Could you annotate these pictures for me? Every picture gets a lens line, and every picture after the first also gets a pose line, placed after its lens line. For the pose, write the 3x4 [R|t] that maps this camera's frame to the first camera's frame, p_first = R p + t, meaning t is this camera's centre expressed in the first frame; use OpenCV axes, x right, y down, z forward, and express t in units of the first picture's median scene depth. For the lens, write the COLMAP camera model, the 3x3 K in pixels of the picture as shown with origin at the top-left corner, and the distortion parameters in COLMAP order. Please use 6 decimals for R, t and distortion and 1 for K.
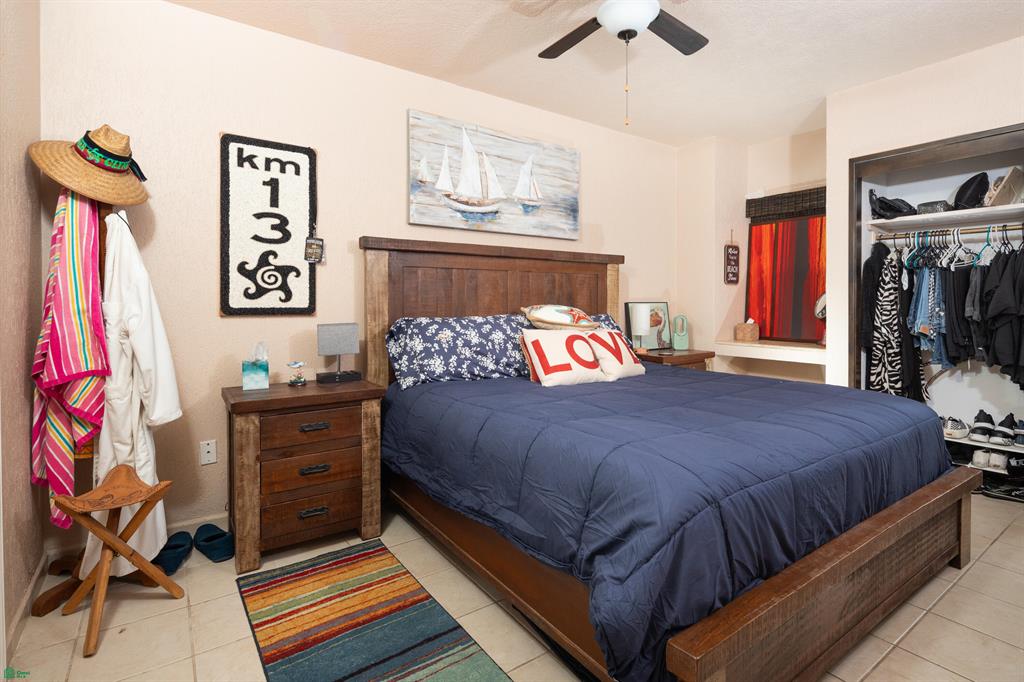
lens RADIAL K [[497.7, 0, 511.5], [0, 497.7, 288.6], [0, 0, 1]] dist [0.002168, -0.003273]
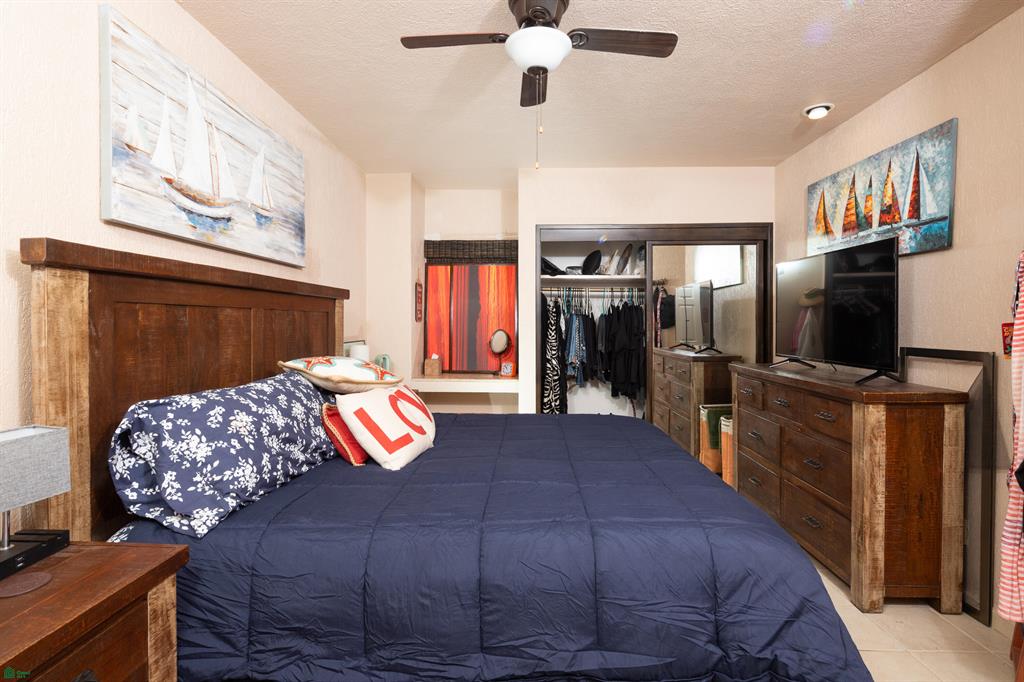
lens RADIAL K [[490.8, 0, 511.2], [0, 490.8, 315.5], [0, 0, 1]] dist [-0.001543, -0.000581]
pose [[0.605974, 0.013456, 0.795371, -0.350117], [-0.026737, 0.999637, 0.003458, -0.040087], [-0.795035, -0.023362, 0.606114, 0.323198]]
